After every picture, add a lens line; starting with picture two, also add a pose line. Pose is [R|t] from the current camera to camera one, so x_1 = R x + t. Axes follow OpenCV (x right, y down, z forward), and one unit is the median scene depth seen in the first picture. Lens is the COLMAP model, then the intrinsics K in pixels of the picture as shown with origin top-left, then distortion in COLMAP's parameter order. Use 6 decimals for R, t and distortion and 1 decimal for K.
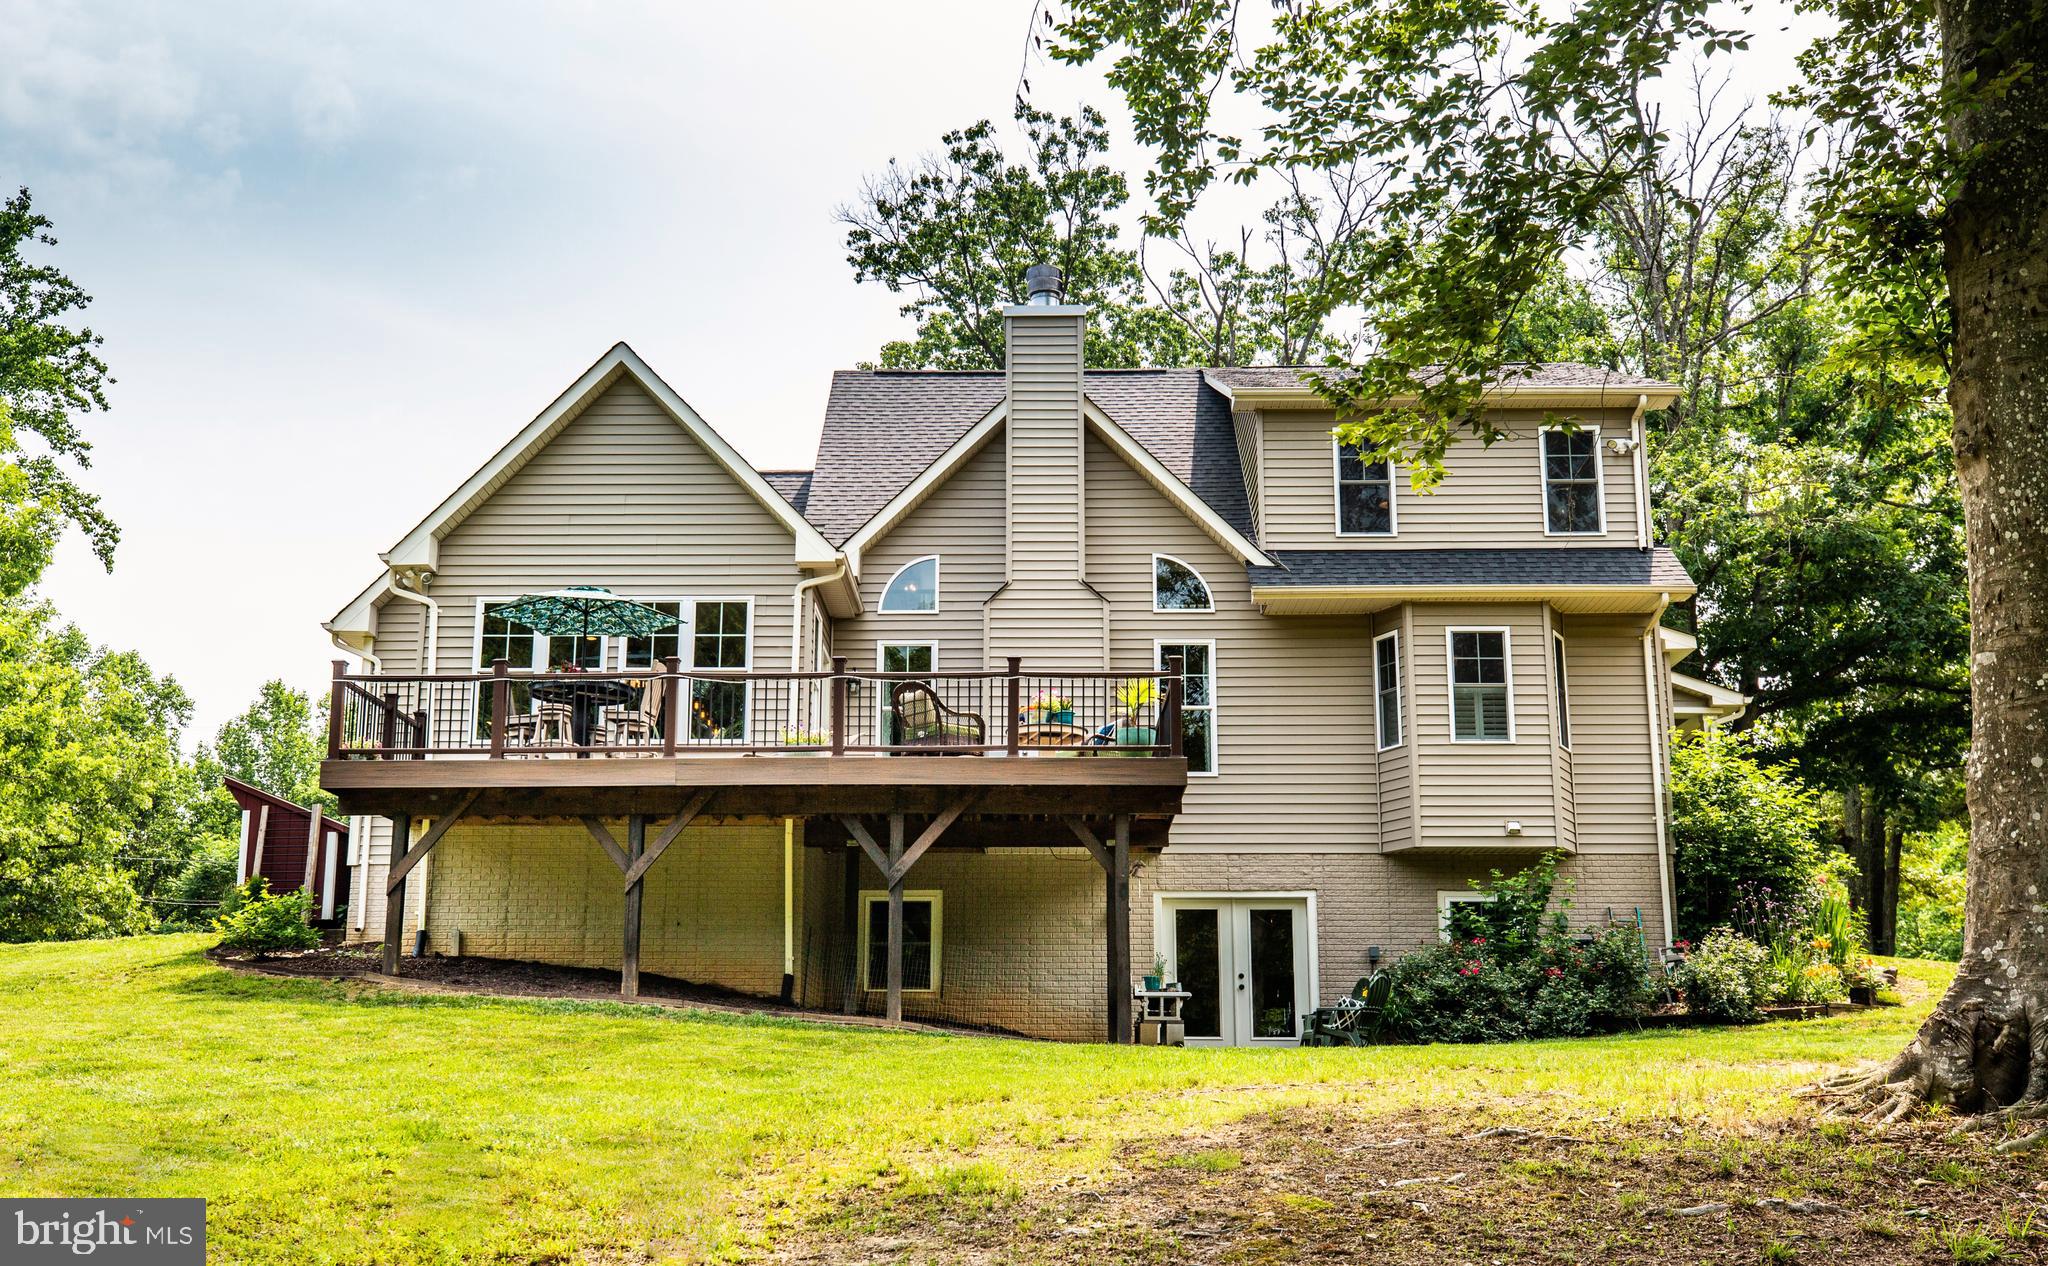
lens RADIAL K [[2121.6, 0, 1023.6], [0, 2121.6, 636.2], [0, 0, 1]] dist [0.013009, 0.000000]
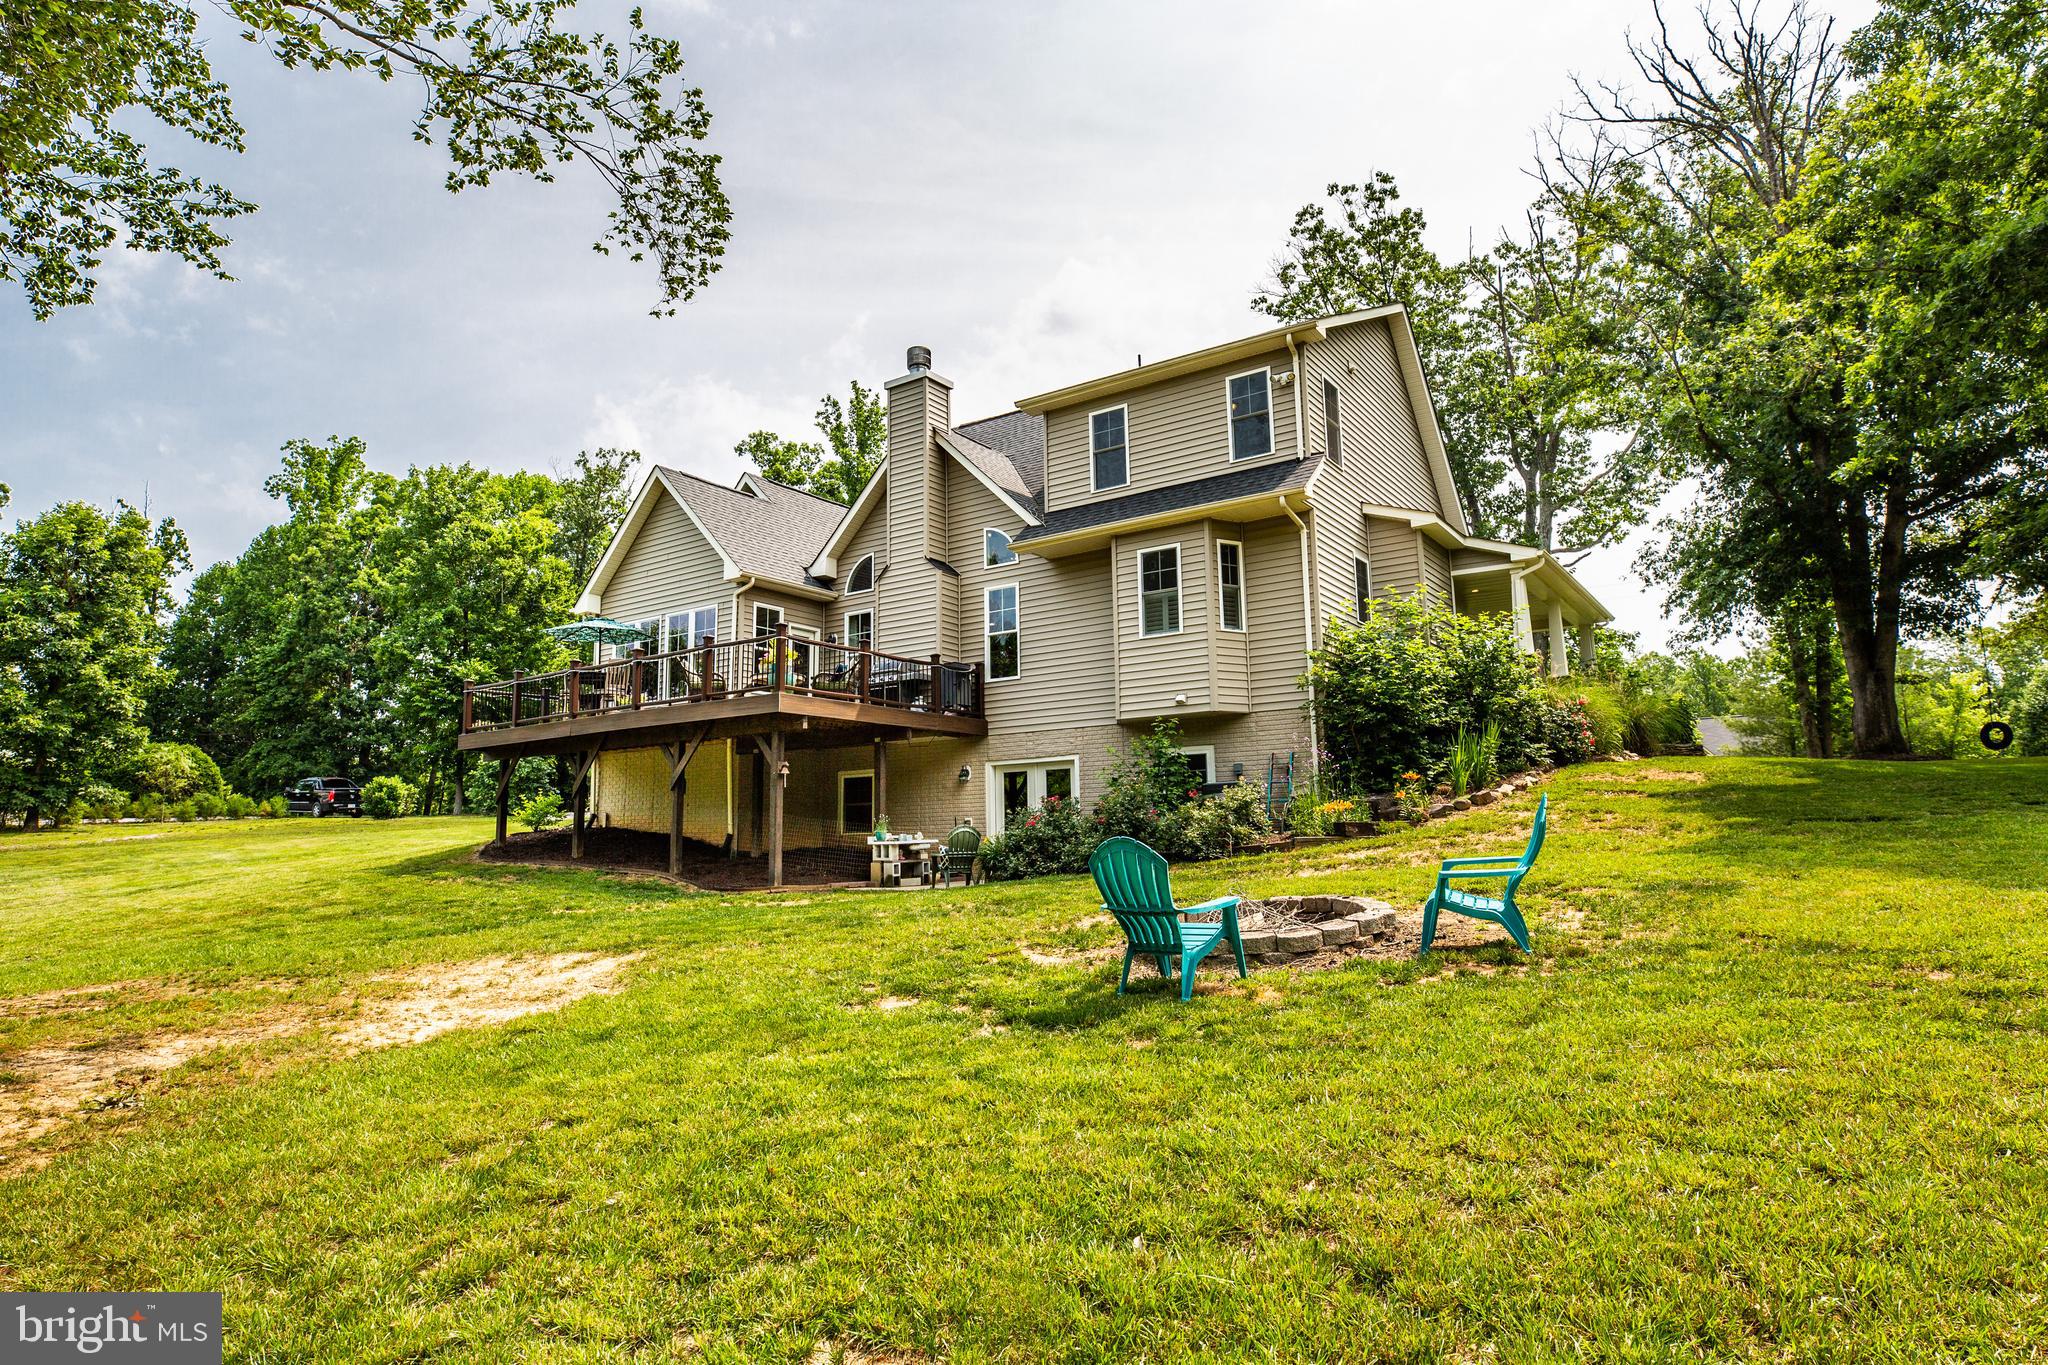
lens RADIAL K [[1209.8, 0, 1023.7], [0, 1209.8, 678.6], [0, 0, 1]] dist [-0.004569, -0.000202]
pose [[0.837172, -0.096473, -0.538364, 0.536485], [0.148119, 0.987529, 0.053367, 0.023749], [0.526501, -0.124419, 0.841021, 0.321640]]
